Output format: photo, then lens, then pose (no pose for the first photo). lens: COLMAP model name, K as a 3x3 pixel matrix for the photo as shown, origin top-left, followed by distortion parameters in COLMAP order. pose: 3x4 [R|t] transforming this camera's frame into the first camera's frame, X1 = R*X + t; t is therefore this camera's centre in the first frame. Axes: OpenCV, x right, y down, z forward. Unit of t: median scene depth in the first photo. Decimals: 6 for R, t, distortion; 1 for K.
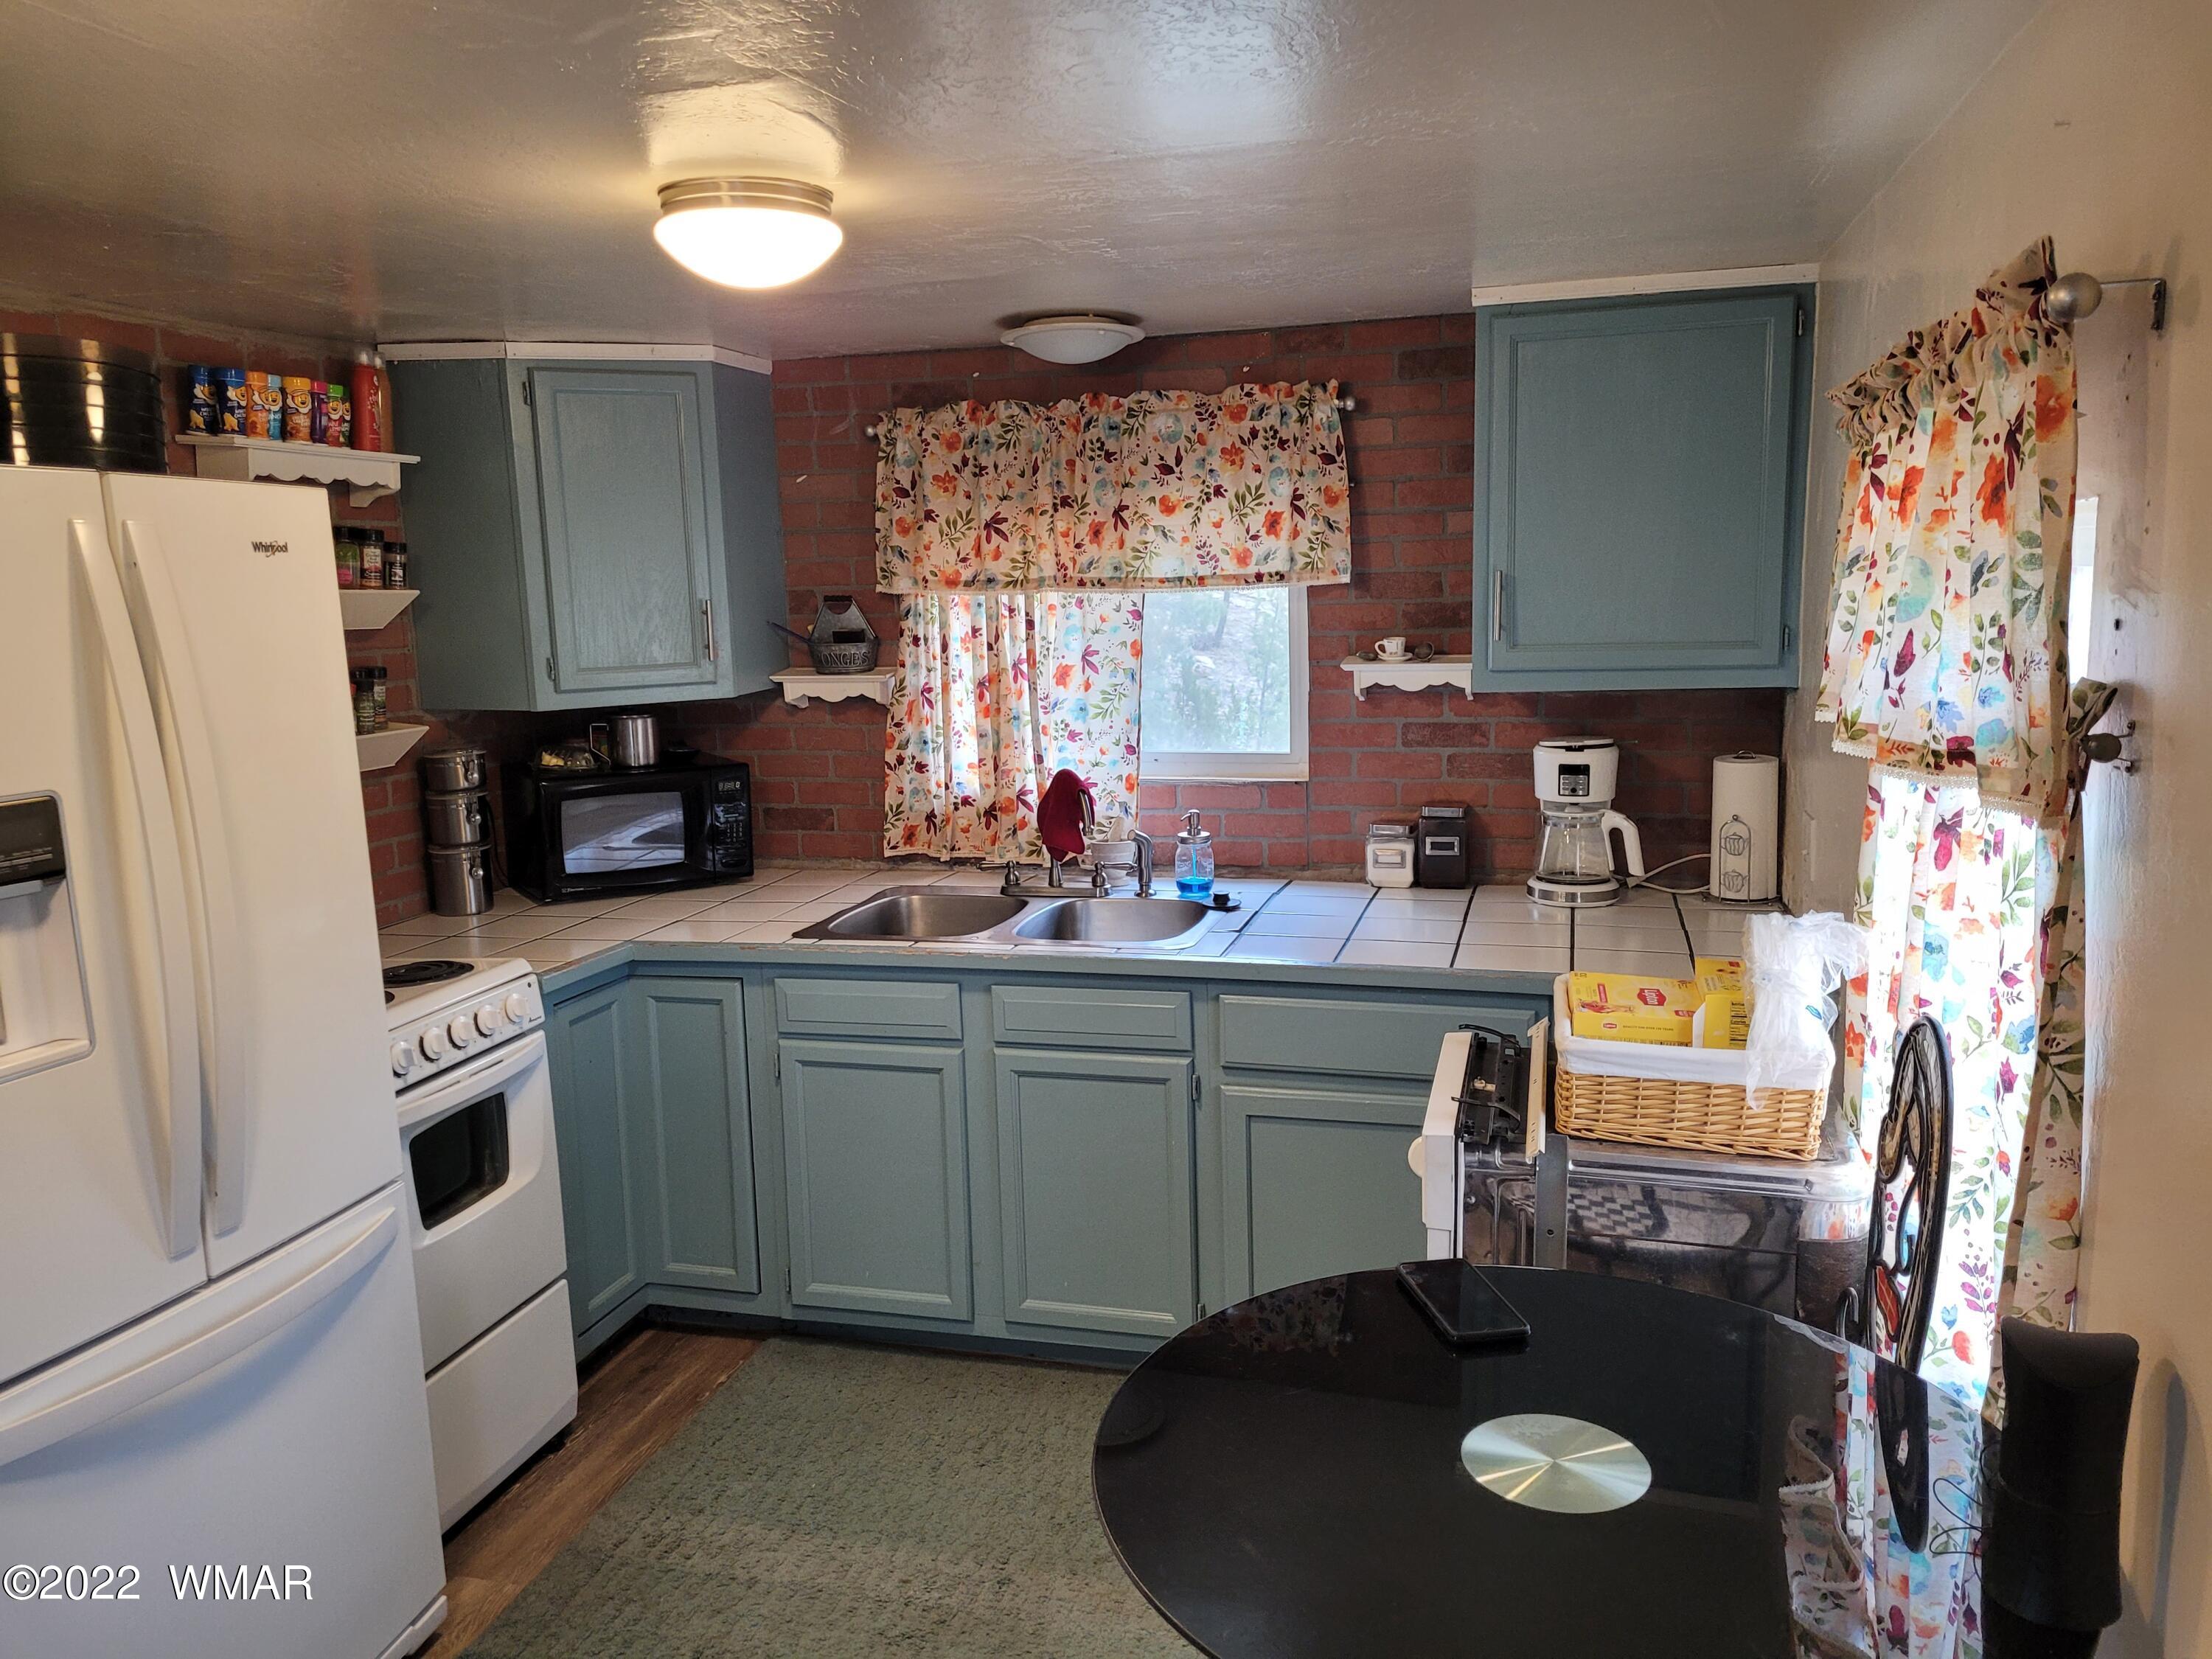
lens RADIAL K [[1672.5, 0, 1112.3], [0, 1672.5, 836.4], [0, 0, 1]] dist [0.049661, -0.023287]
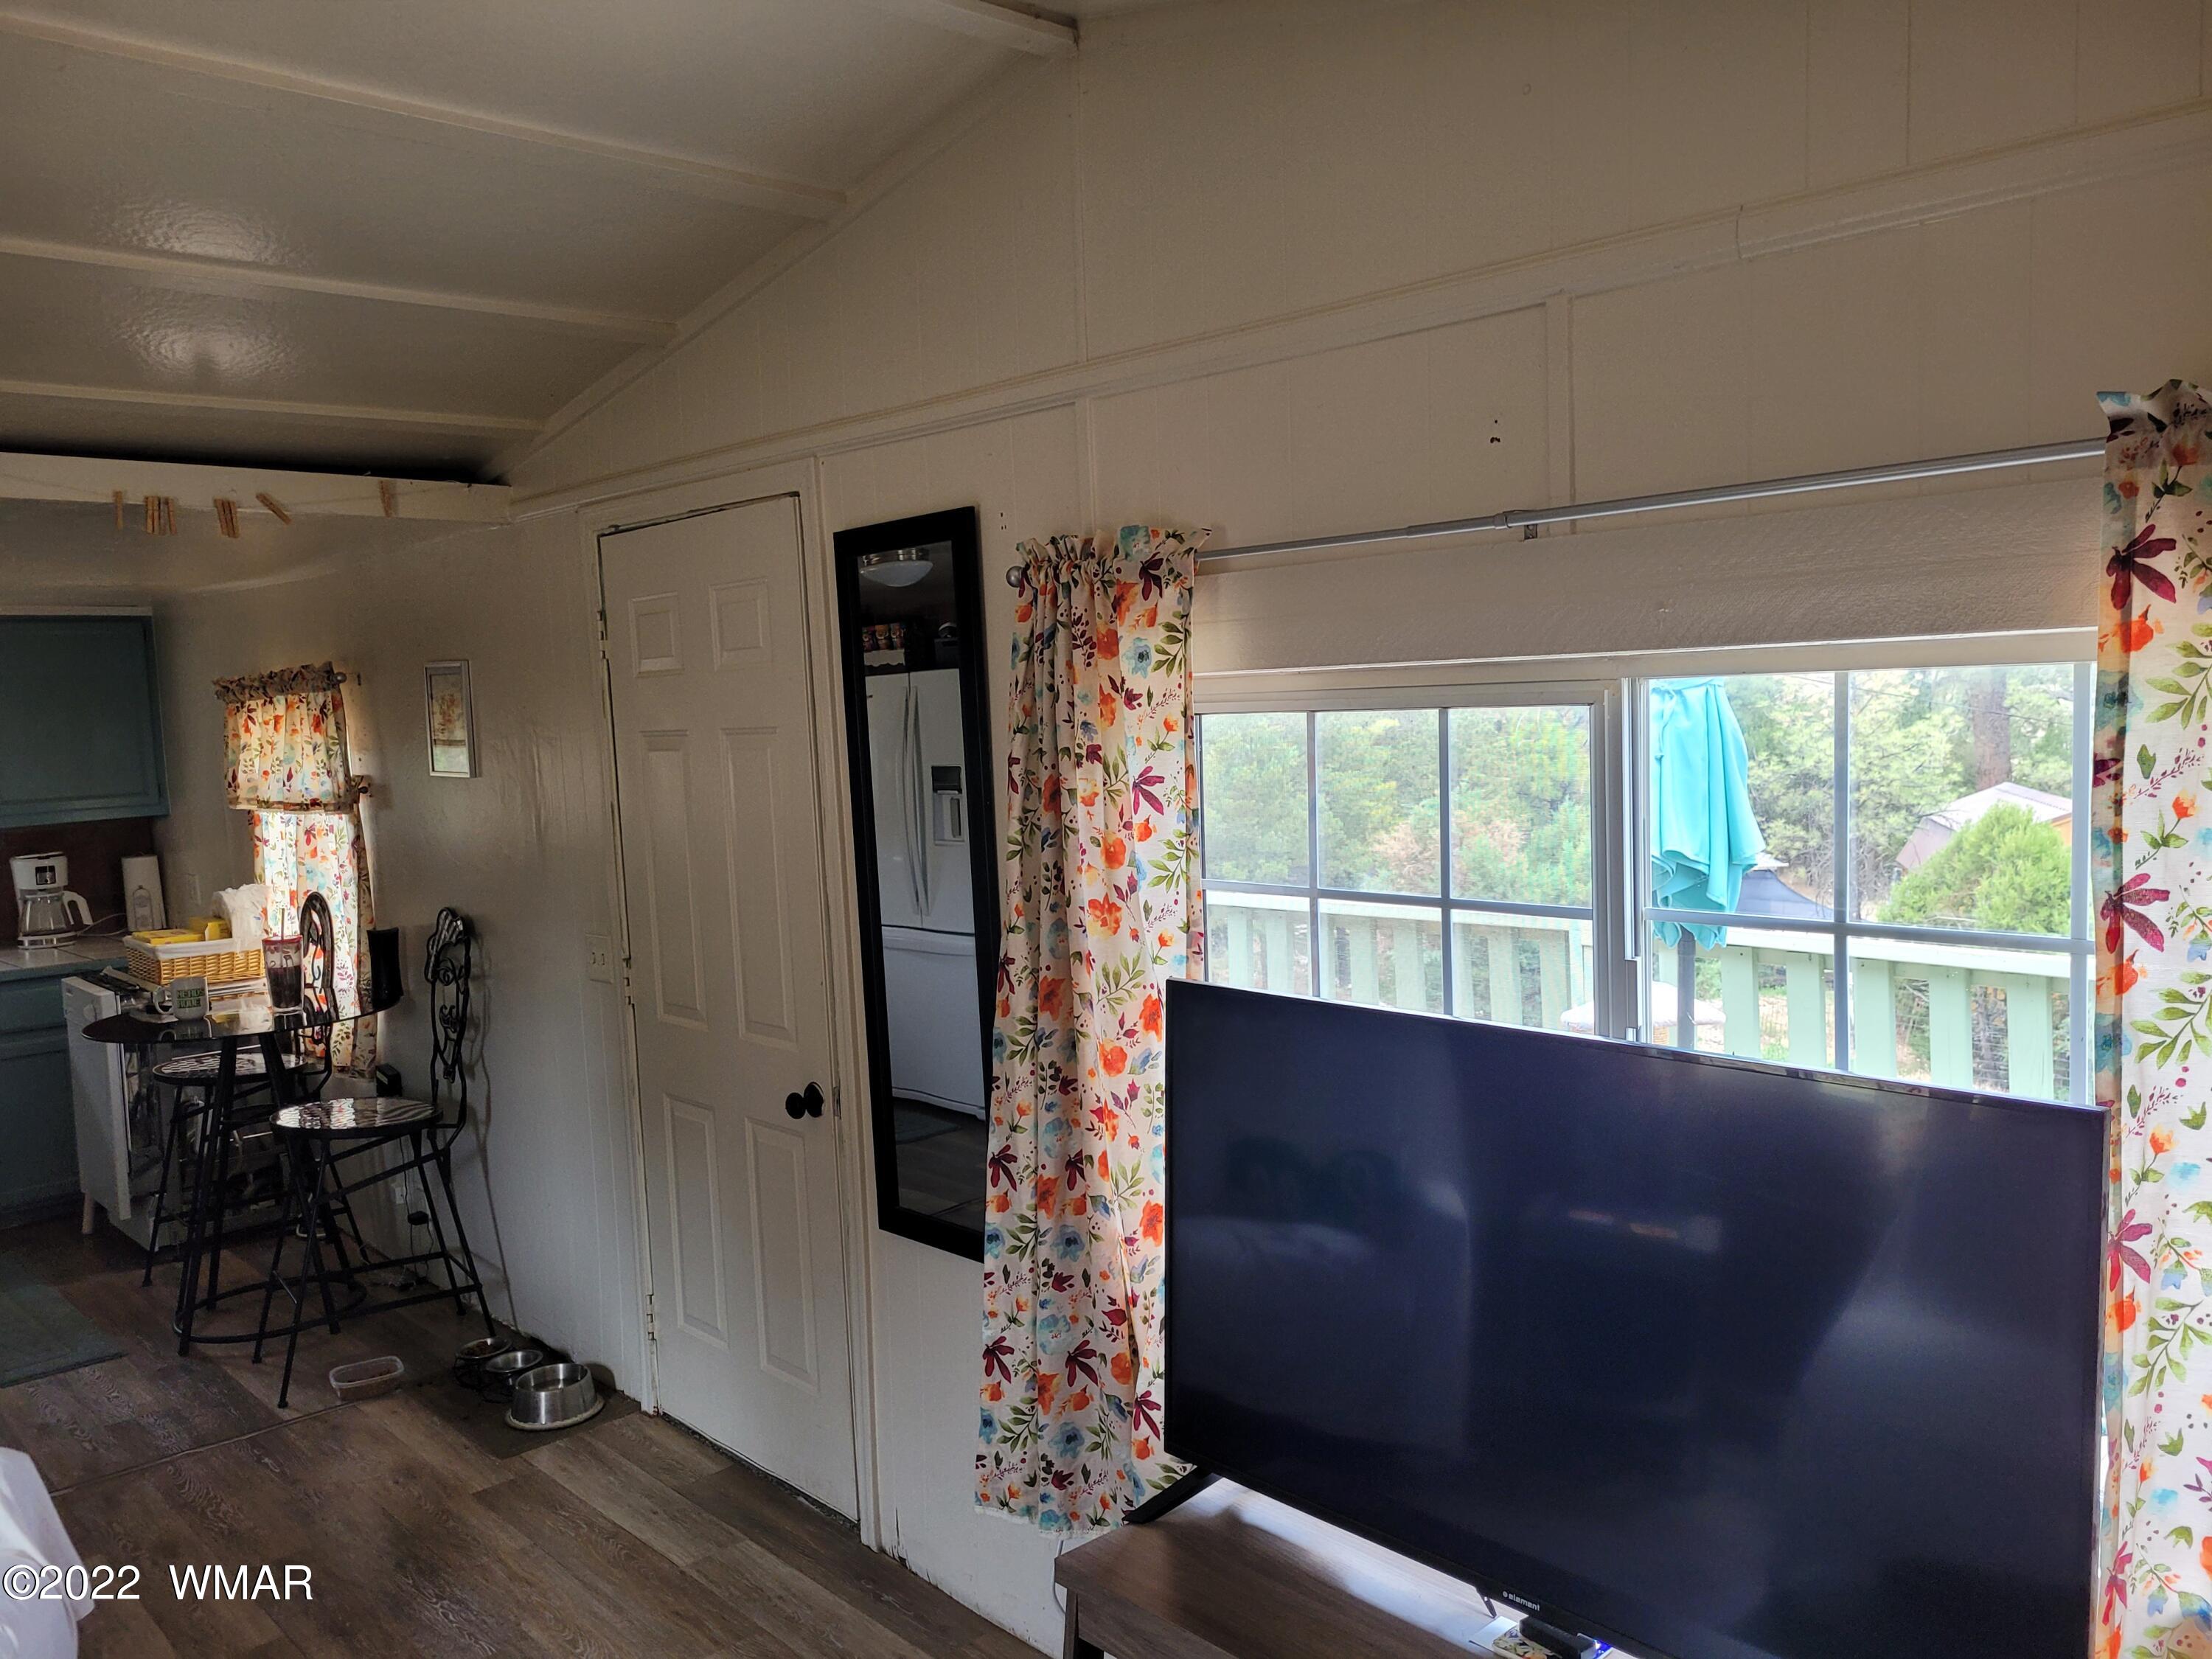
lens RADIAL K [[1672.5, 0, 1113.1], [0, 1672.5, 839.2], [0, 0, 1]] dist [0.049661, -0.023287]
pose [[0.514493, -0.071550, 0.854505, -0.636513], [0.170407, 0.985169, -0.020110, 0.148040], [-0.840392, 0.155960, 0.519055, -0.839077]]
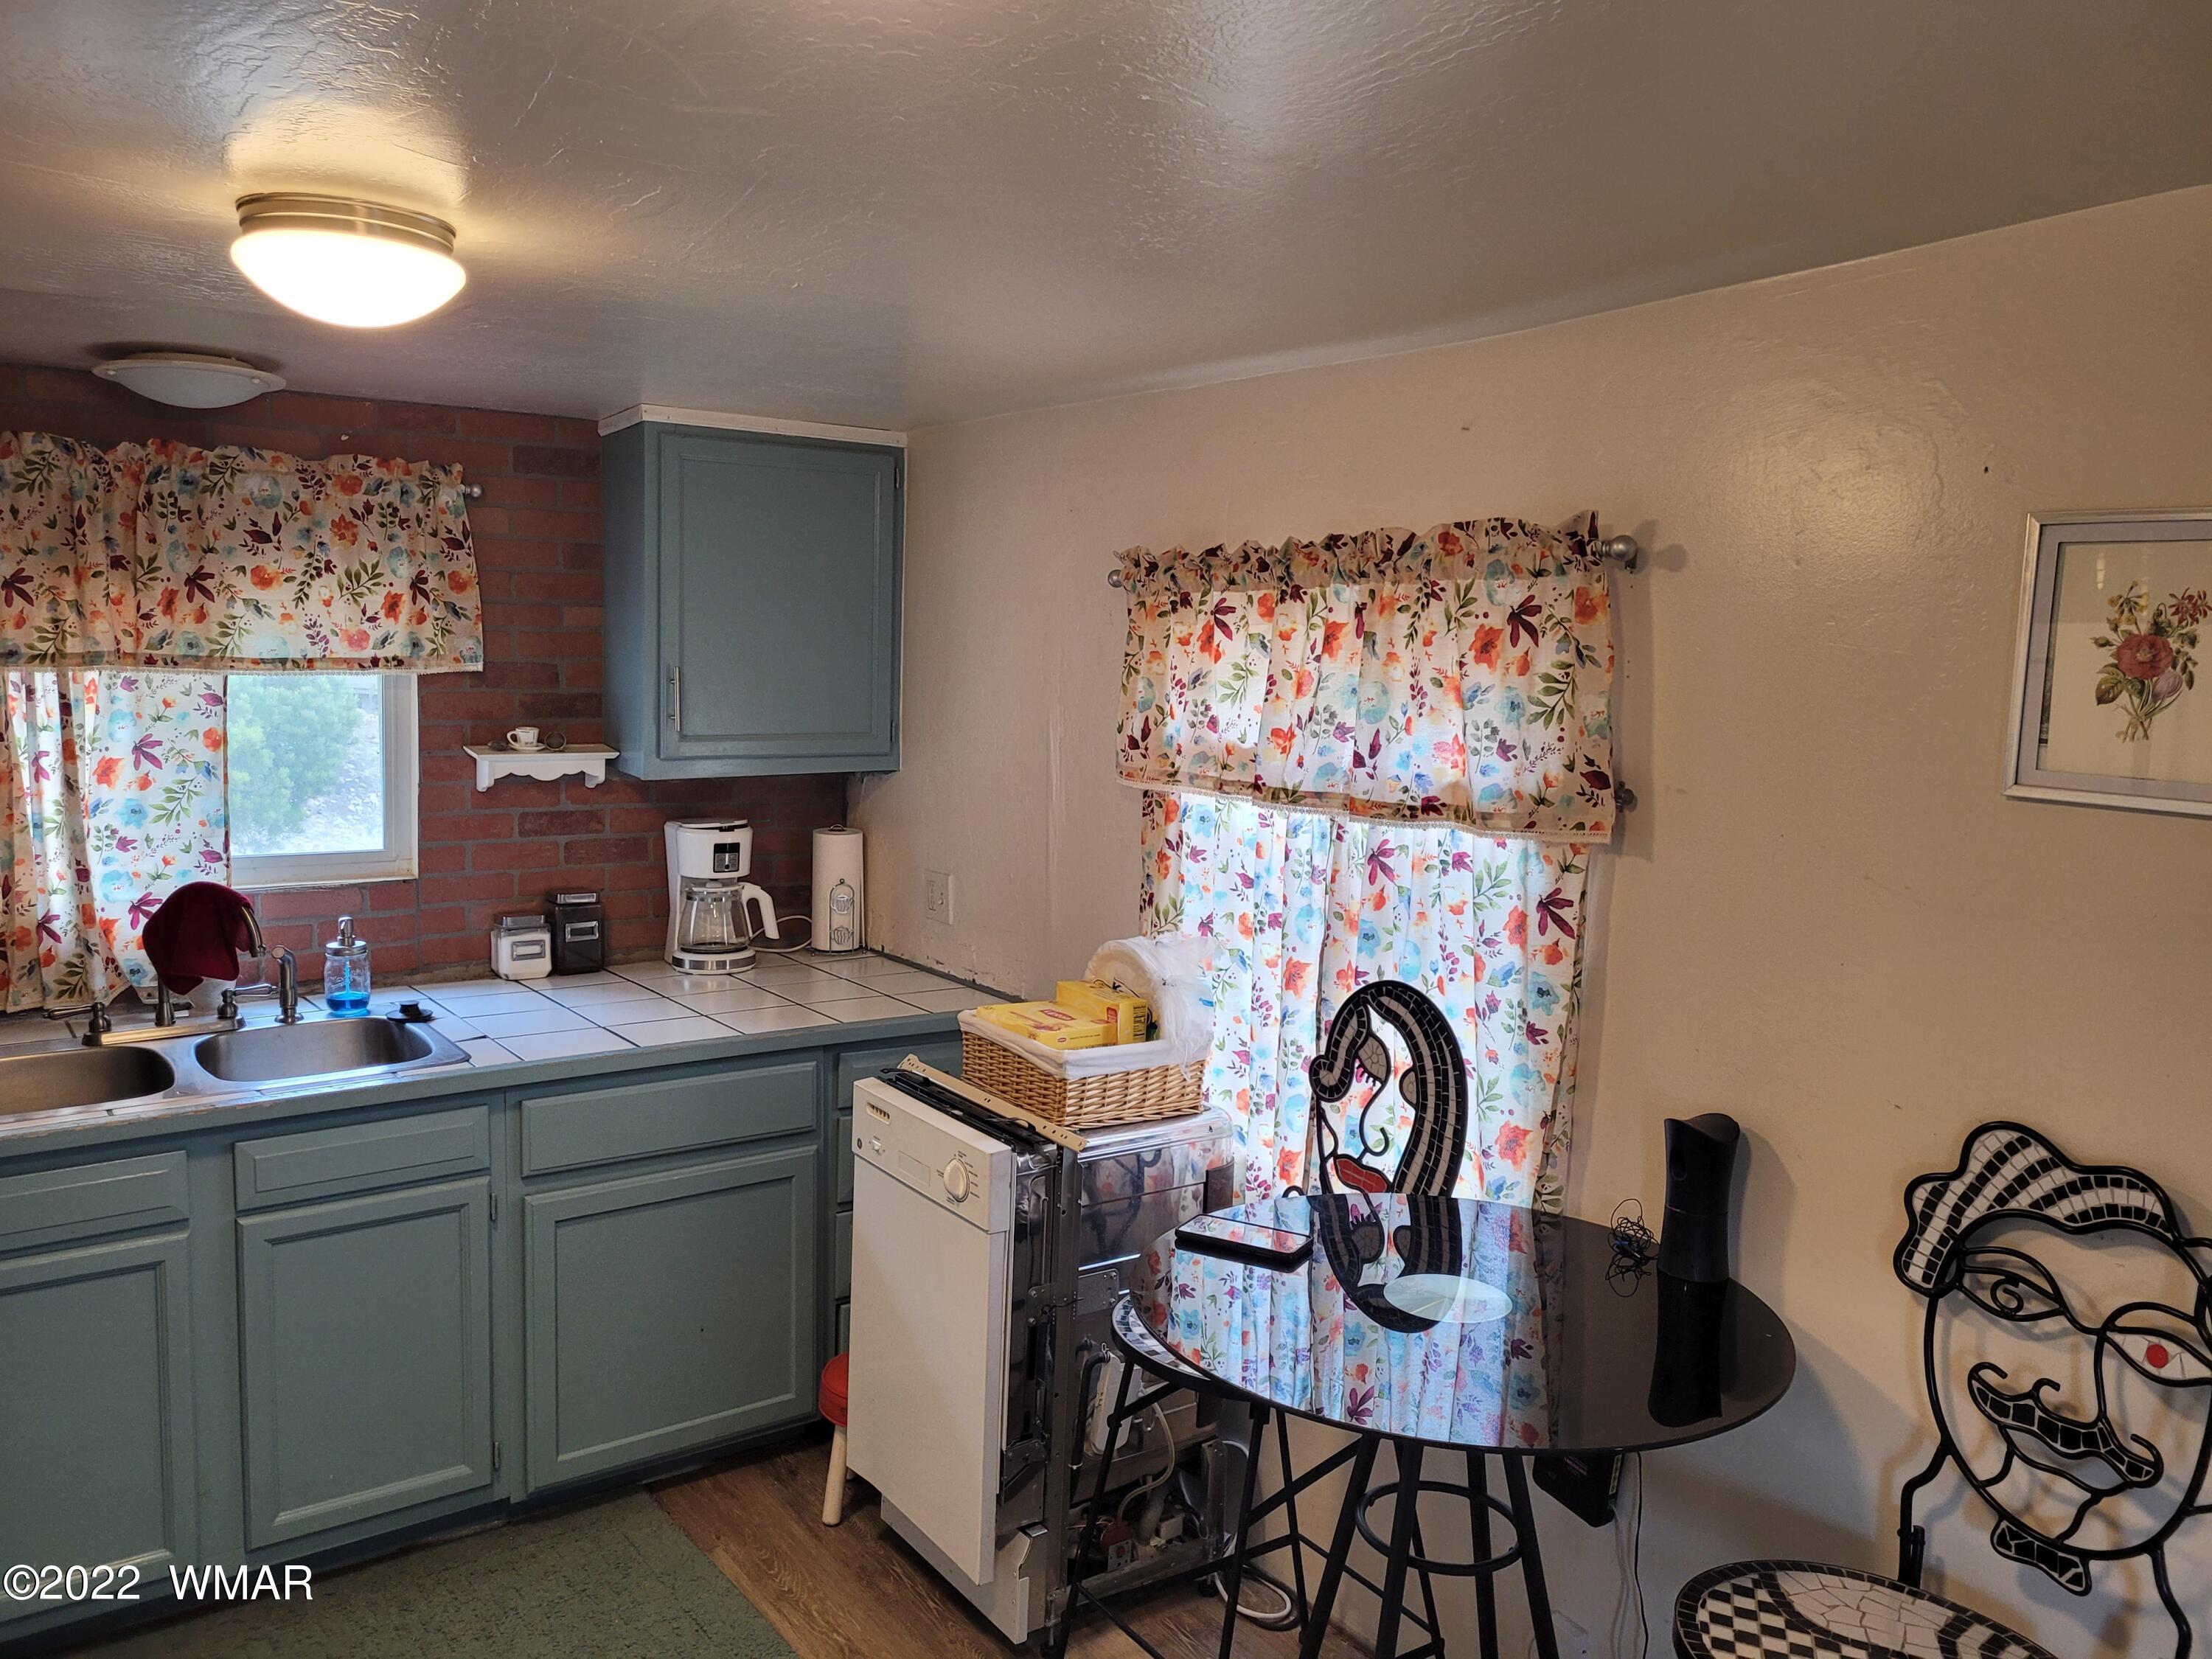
lens RADIAL K [[1672.5, 0, 1109.8], [0, 1672.5, 824.3], [0, 0, 1]] dist [0.049661, -0.023287]
pose [[0.627804, -0.043873, 0.777134, -0.390280], [0.088303, 0.995979, -0.015107, -0.015398], [-0.773346, 0.078107, 0.629154, 0.106308]]
